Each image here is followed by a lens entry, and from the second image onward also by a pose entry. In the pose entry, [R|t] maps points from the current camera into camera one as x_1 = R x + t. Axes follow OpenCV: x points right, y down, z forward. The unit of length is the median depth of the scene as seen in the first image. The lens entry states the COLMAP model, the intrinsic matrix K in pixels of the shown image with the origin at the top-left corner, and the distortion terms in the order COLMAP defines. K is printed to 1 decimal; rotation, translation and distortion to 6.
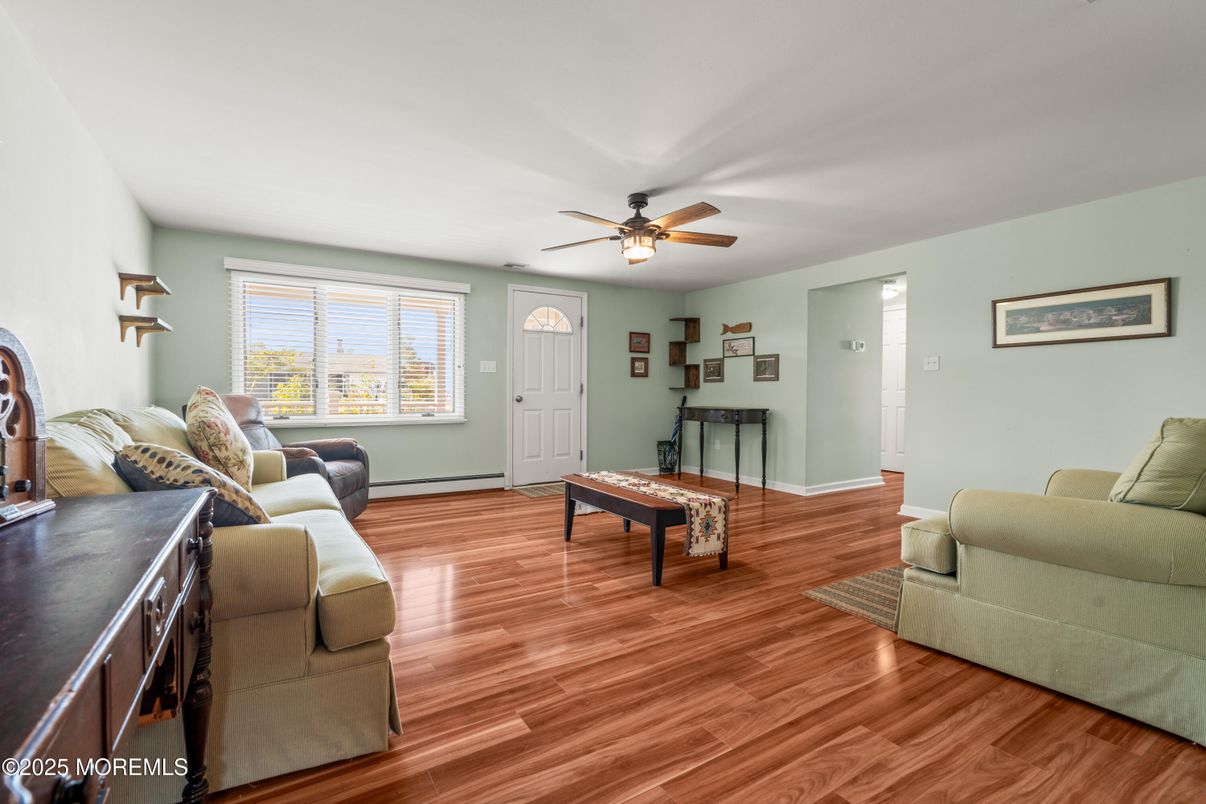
lens RADIAL K [[543.5, 0, 602.0], [0, 543.5, 399.2], [0, 0, 1]] dist [-0.003339, 0.001012]
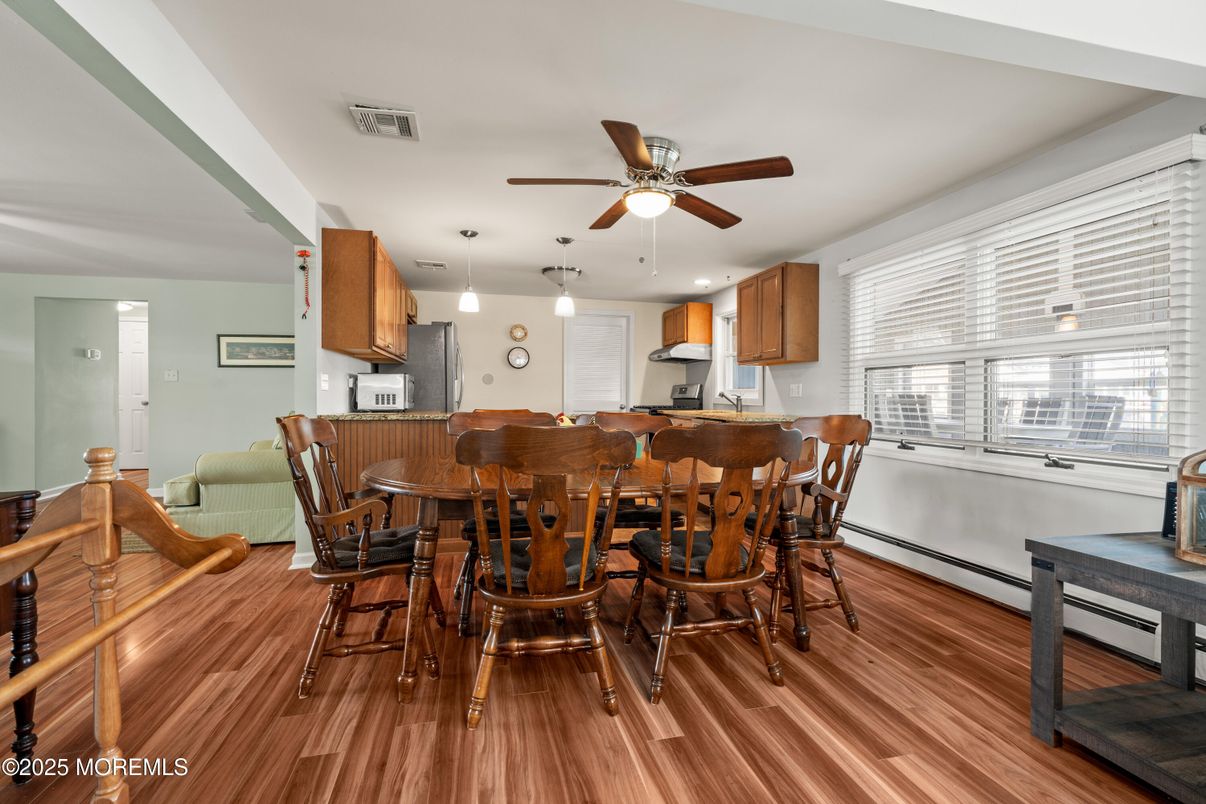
lens RADIAL K [[543.5, 0, 604.9], [0, 543.5, 400.3], [0, 0, 1]] dist [-0.003339, 0.001012]
pose [[0.323254, -0.013161, 0.946221, -0.416316], [0.011093, 0.999887, 0.010118, -0.011701], [-0.946247, 0.007225, 0.323364, -0.582660]]
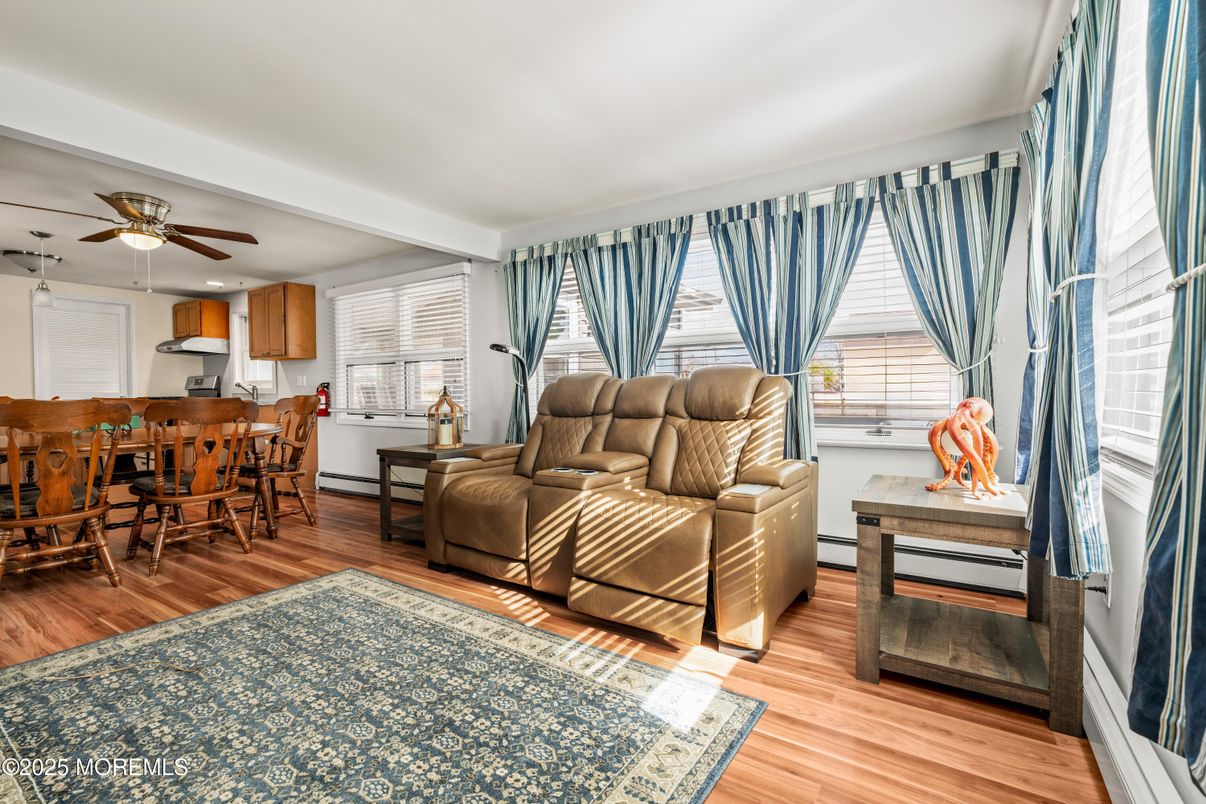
lens RADIAL K [[543.5, 0, 604.0], [0, 543.5, 399.3], [0, 0, 1]] dist [-0.003339, 0.001012]
pose [[-0.413949, -0.021822, 0.910039, -1.064149], [0.016519, 0.999368, 0.031479, 0.005778], [-0.910150, 0.028064, -0.413327, -0.788122]]
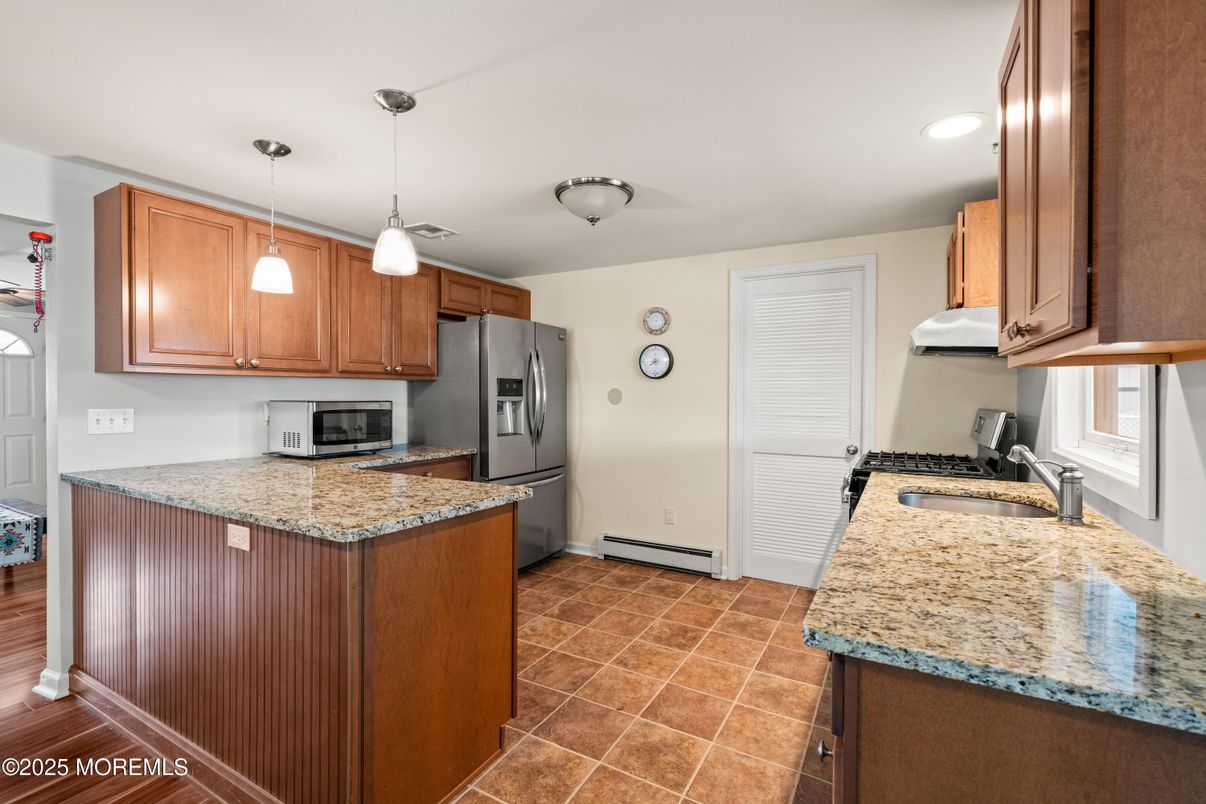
lens RADIAL K [[543.5, 0, 596.9], [0, 543.5, 399.7], [0, 0, 1]] dist [-0.003339, 0.001012]
pose [[0.888333, -0.009785, 0.459096, 0.799275], [0.009673, 0.999950, 0.002595, -0.075139], [-0.459099, 0.002136, 0.888383, -0.677489]]
